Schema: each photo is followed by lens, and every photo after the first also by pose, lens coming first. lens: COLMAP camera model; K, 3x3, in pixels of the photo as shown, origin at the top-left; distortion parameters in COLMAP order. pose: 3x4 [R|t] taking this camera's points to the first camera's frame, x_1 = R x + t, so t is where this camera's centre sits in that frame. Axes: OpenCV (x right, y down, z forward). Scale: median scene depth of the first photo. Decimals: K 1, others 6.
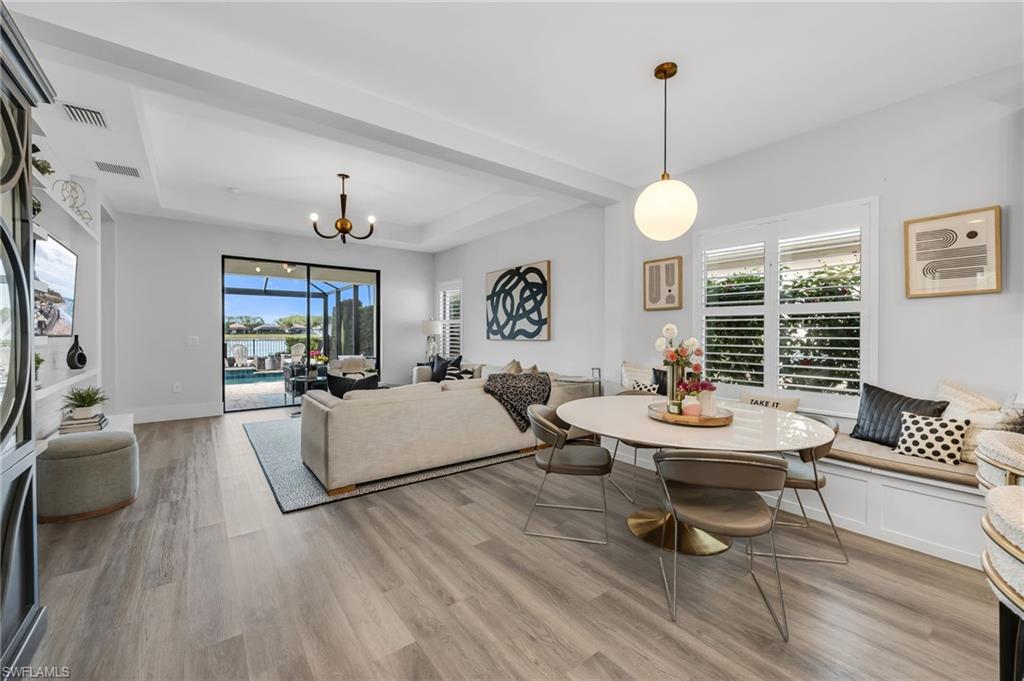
lens RADIAL K [[410.4, 0, 509.4], [0, 410.4, 336.8], [0, 0, 1]] dist [0.000325, 0.000164]
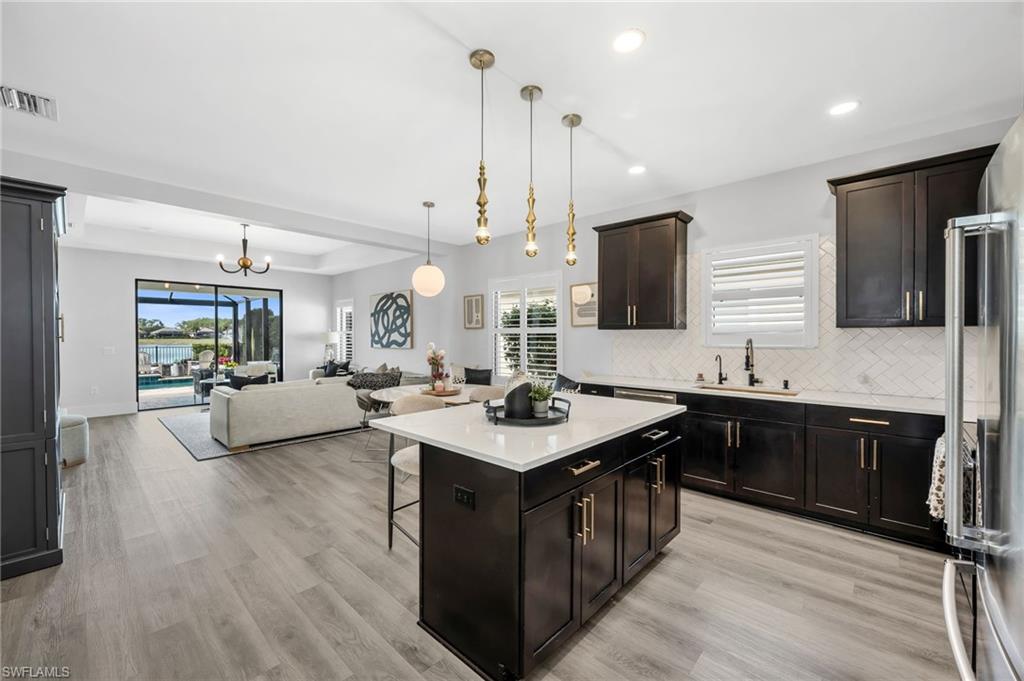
lens RADIAL K [[410.4, 0, 512.7], [0, 410.4, 340.0], [0, 0, 1]] dist [0.000325, 0.000164]
pose [[0.986029, -0.004251, 0.166517, 0.190936], [0.004256, 0.999991, 0.000323, -0.017494], [-0.166517, 0.000391, 0.986038, -0.378402]]
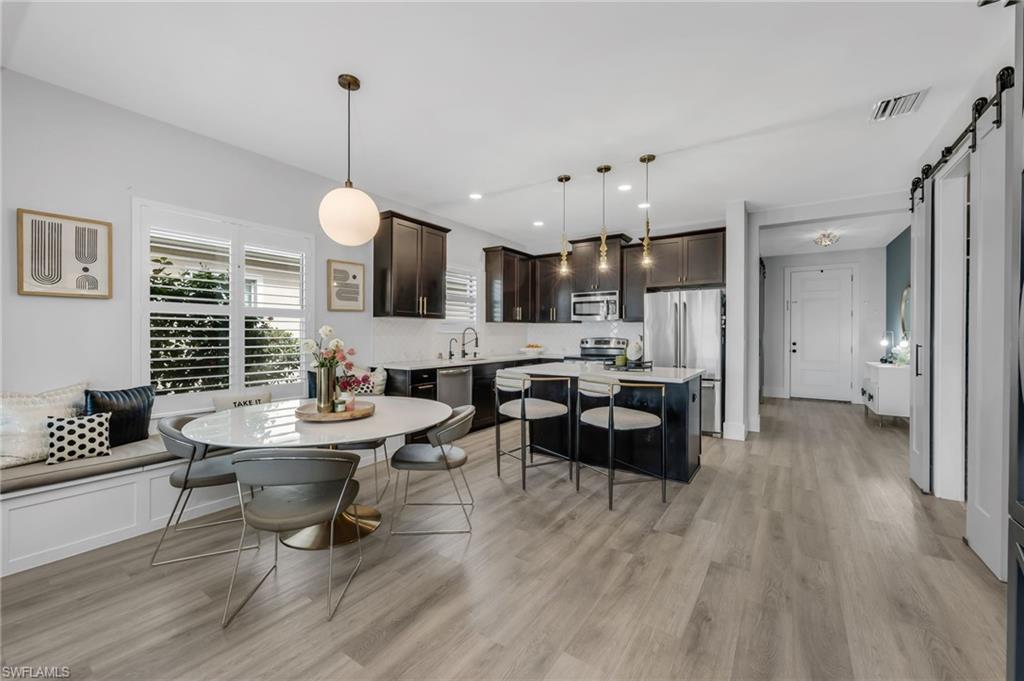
lens RADIAL K [[410.4, 0, 507.2], [0, 410.4, 336.0], [0, 0, 1]] dist [0.000325, 0.000164]
pose [[-0.310661, -0.006856, 0.950496, -0.316664], [0.007171, 0.999929, 0.009556, -0.005337], [-0.950494, 0.009785, -0.310590, 0.406405]]
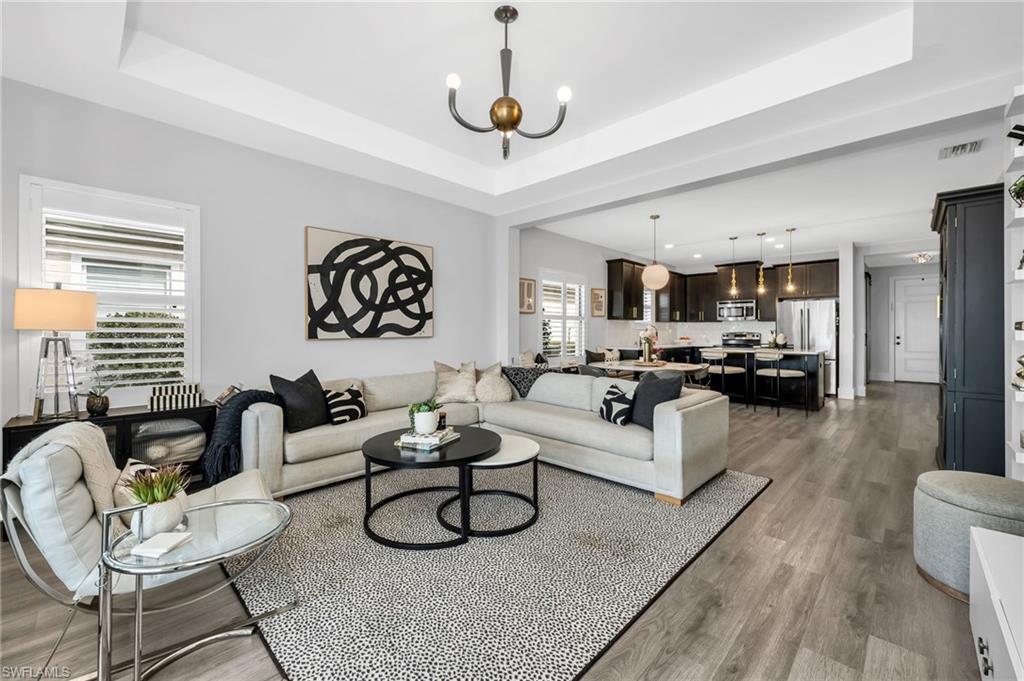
lens RADIAL K [[410.4, 0, 505.5], [0, 410.4, 331.9], [0, 0, 1]] dist [0.000325, 0.000164]
pose [[-0.140485, -0.002118, 0.990081, -0.772300], [0.009584, 0.999948, 0.003499, -0.004096], [-0.990036, 0.009981, -0.140457, 0.924142]]
